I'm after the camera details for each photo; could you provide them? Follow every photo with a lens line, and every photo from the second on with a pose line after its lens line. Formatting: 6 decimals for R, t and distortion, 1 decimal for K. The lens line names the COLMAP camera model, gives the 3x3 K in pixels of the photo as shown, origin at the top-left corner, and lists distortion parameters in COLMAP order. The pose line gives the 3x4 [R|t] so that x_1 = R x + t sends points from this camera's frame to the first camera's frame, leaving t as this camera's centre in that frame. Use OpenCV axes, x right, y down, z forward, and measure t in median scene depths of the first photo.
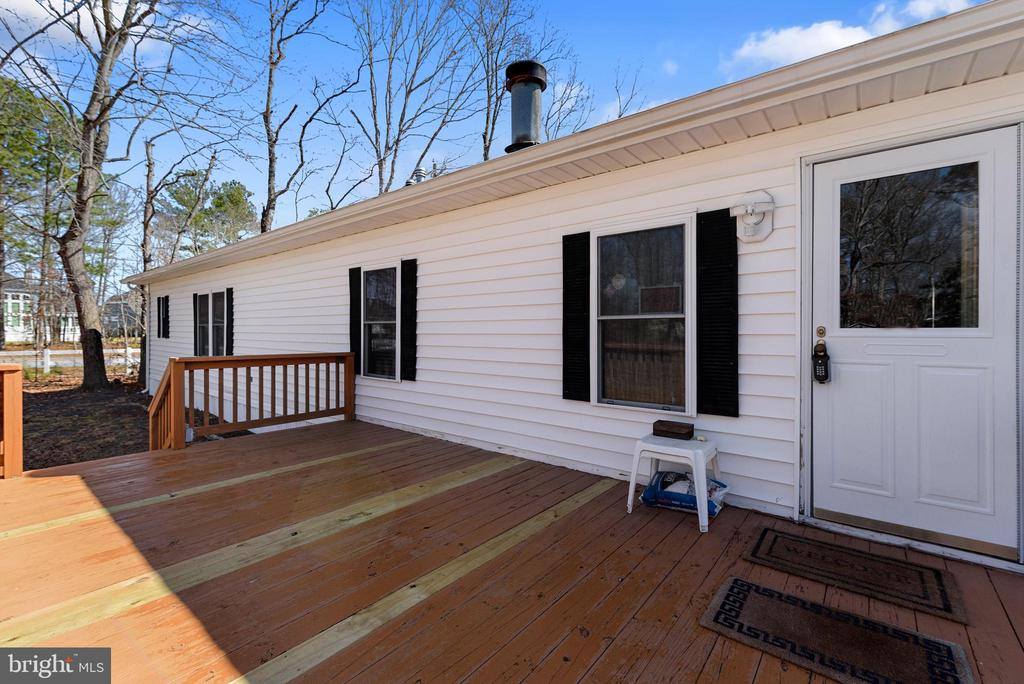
lens RADIAL K [[443.4, 0, 508.6], [0, 443.4, 327.4], [0, 0, 1]] dist [0.018893, 0.000099]
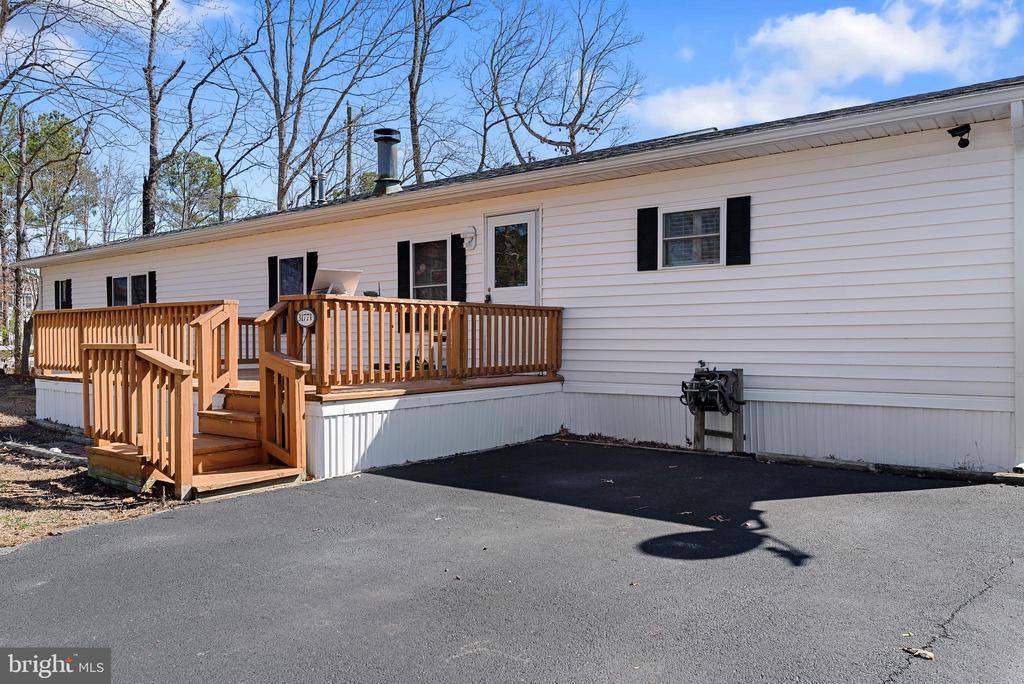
lens RADIAL K [[727.7, 0, 512.0], [0, 727.7, 342.0], [0, 0, 1]] dist [-0.000326, -0.002031]
pose [[0.999267, -0.007006, 0.037634, 0.105765], [0.006588, 0.999915, 0.011218, 0.037783], [-0.037709, -0.010962, 0.999229, -0.440541]]
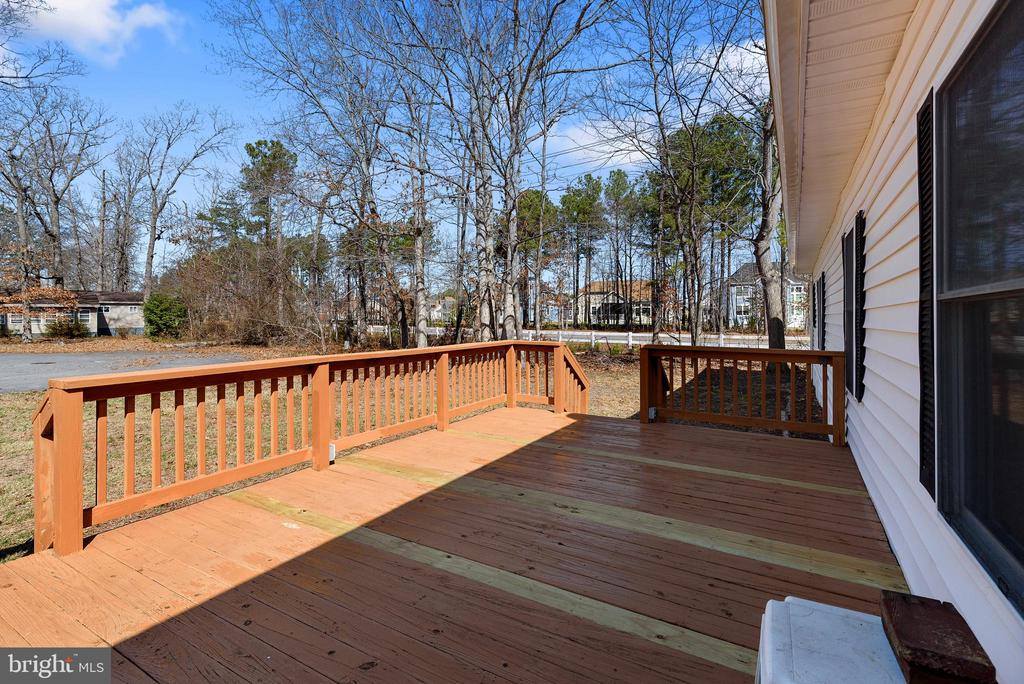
lens RADIAL K [[494.4, 0, 508.1], [0, 494.4, 313.7], [0, 0, 1]] dist [-0.001492, -0.000229]
pose [[0.155004, -0.005226, -0.987900, 0.124550], [0.001971, 0.999986, -0.004981, -0.000899], [0.987912, -0.001175, 0.155012, 0.118964]]
